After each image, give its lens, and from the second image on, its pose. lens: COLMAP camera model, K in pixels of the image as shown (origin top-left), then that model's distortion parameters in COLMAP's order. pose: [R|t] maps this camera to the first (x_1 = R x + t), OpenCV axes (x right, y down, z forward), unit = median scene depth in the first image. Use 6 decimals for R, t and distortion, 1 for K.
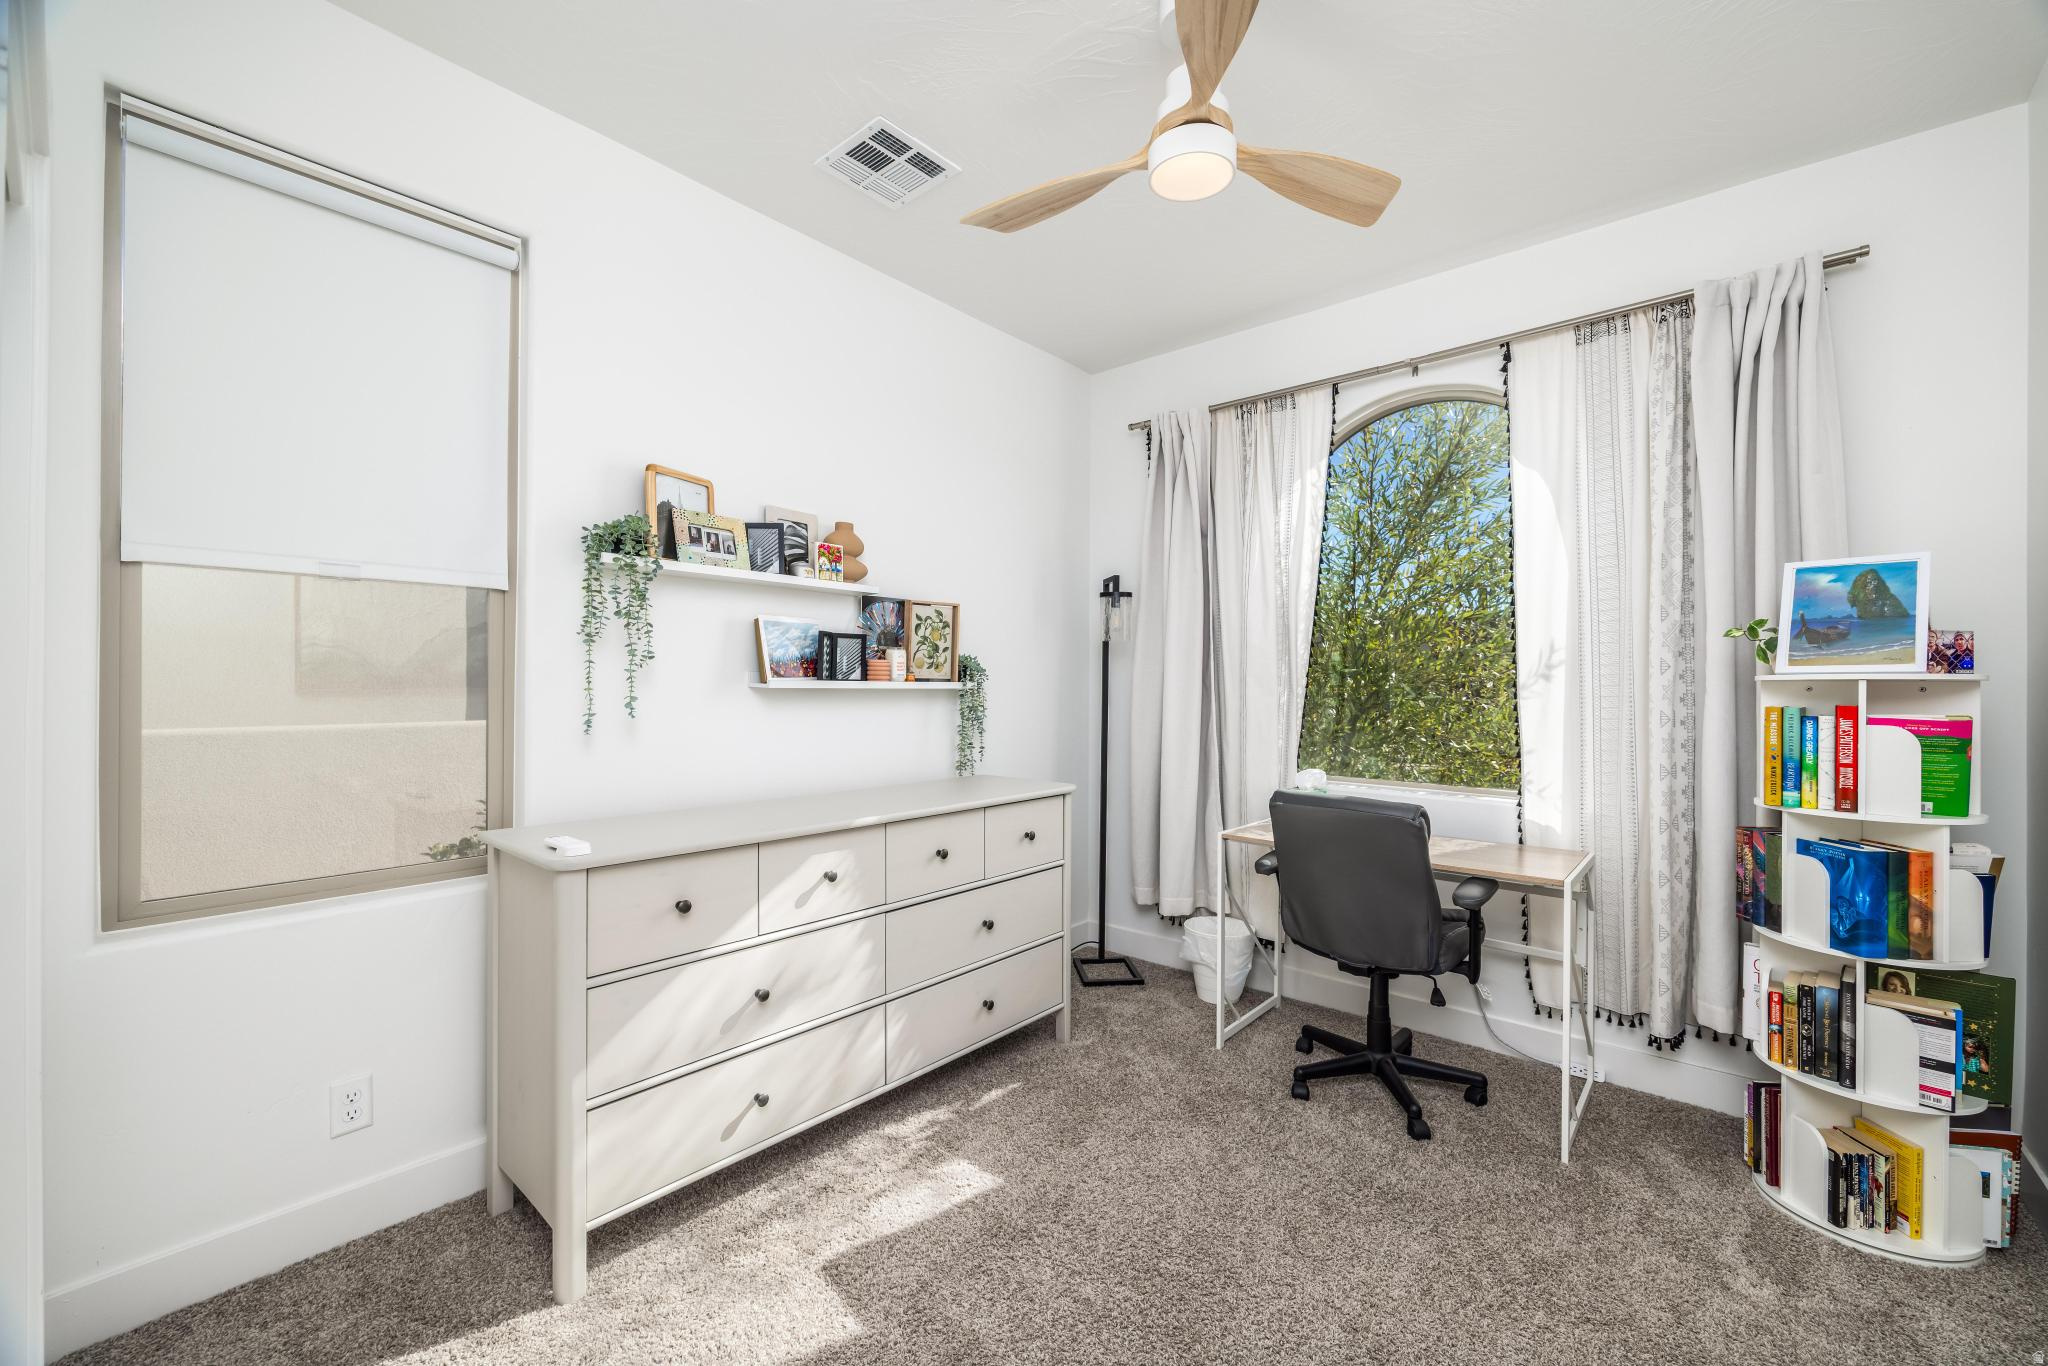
lens RADIAL K [[825.7, 0, 1024.0], [0, 825.7, 683.0], [0, 0, 1]] dist [-0.000466, 0.000120]
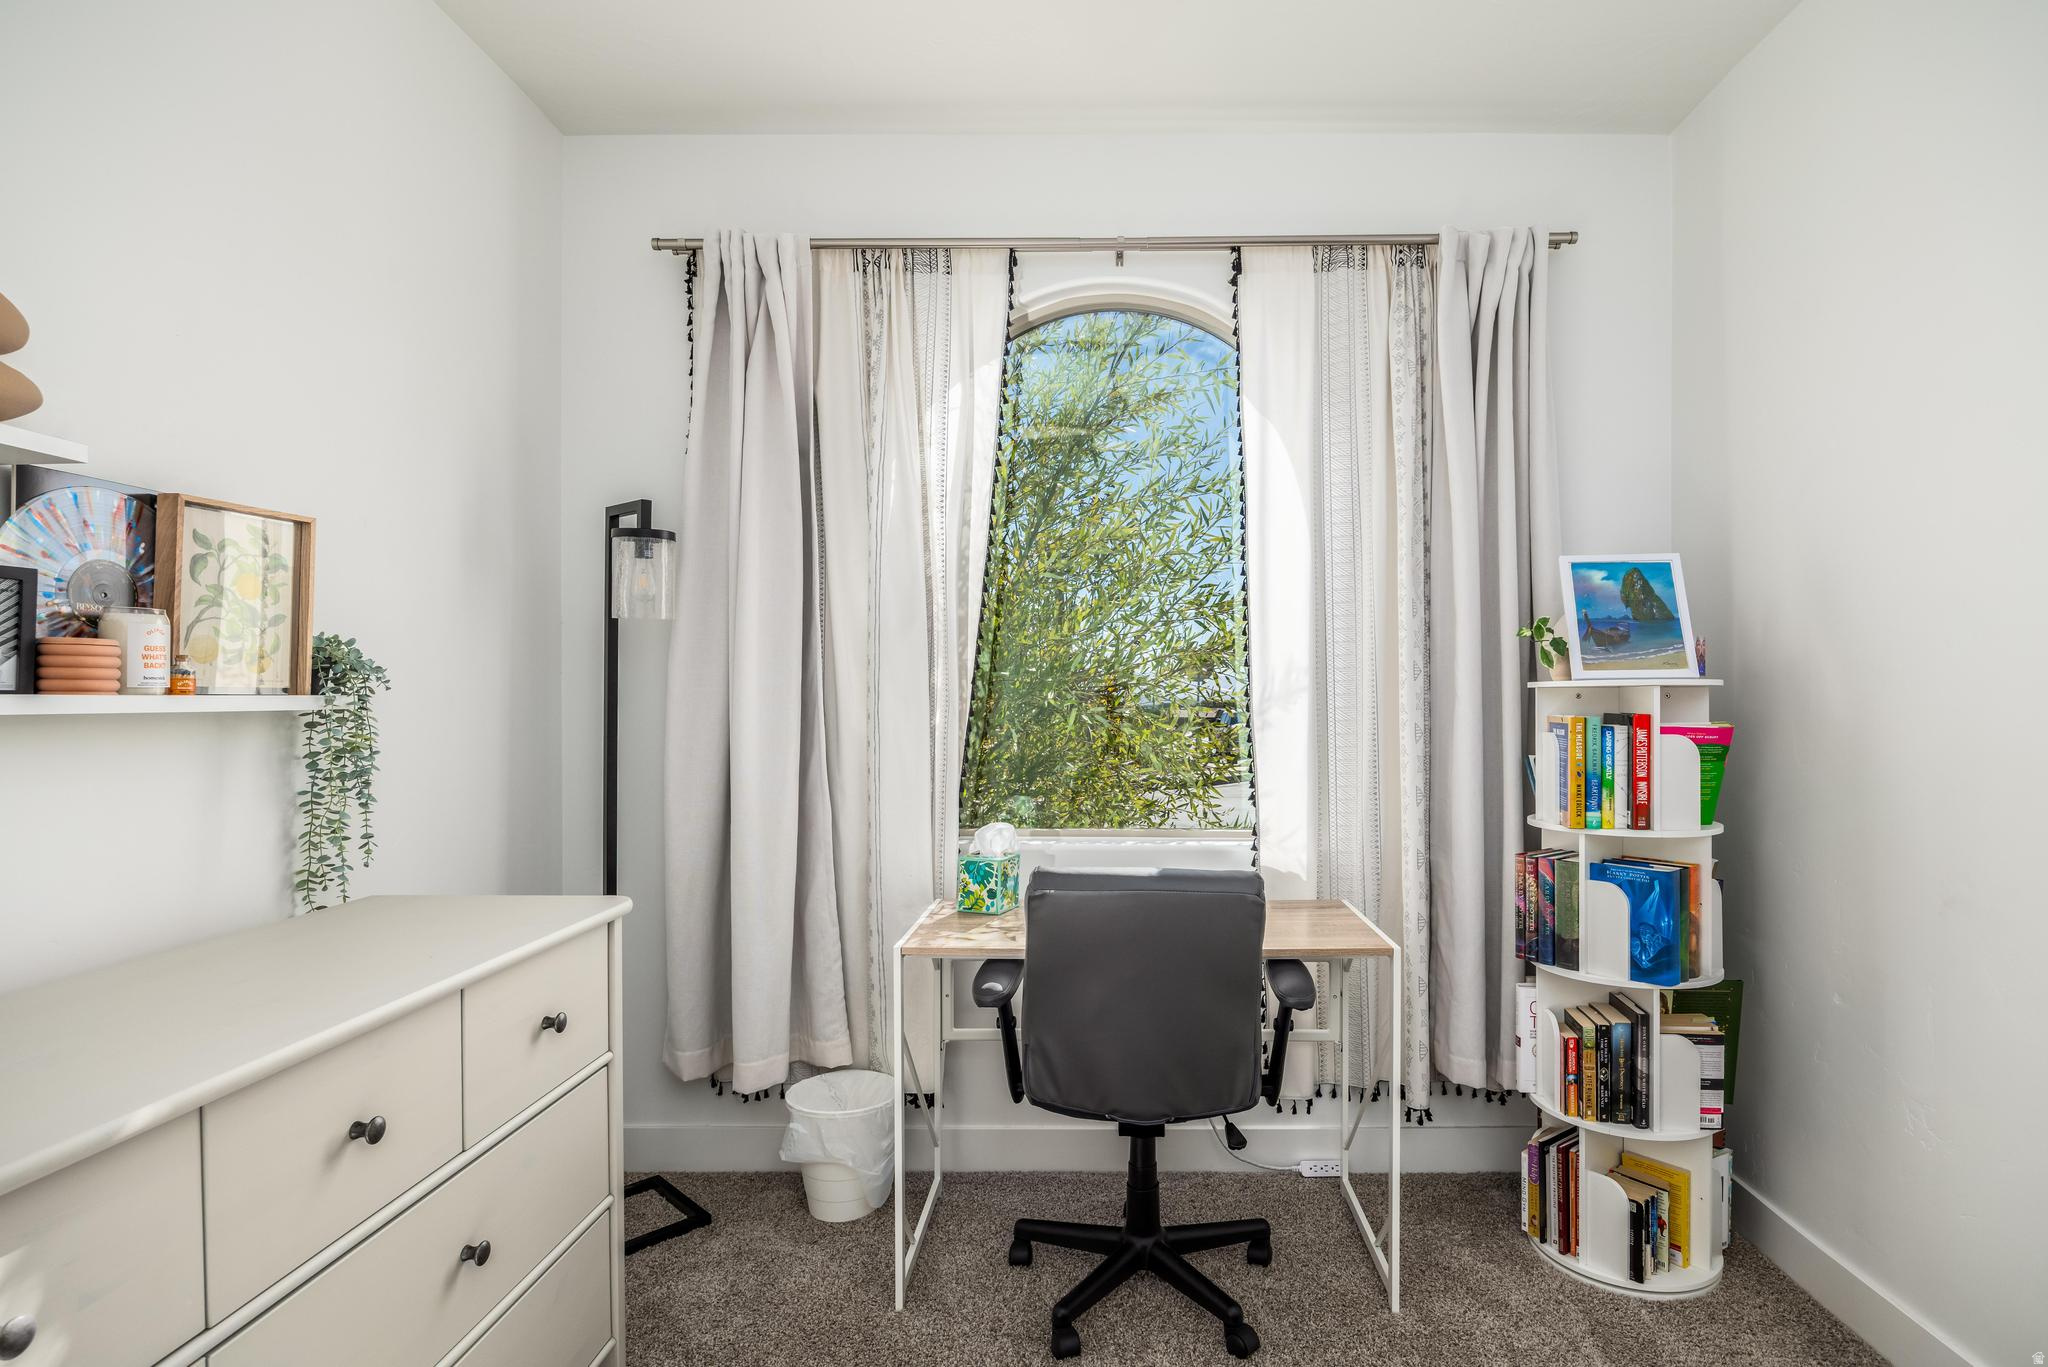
lens RADIAL K [[980.5, 0, 1024.6], [0, 980.5, 696.2], [0, 0, 1]] dist [-0.011503, -0.000012]
pose [[0.757753, -0.008560, 0.652485, -0.215827], [0.005535, 0.999962, 0.006691, -0.003257], [-0.652518, -0.001459, 0.757772, 0.586489]]
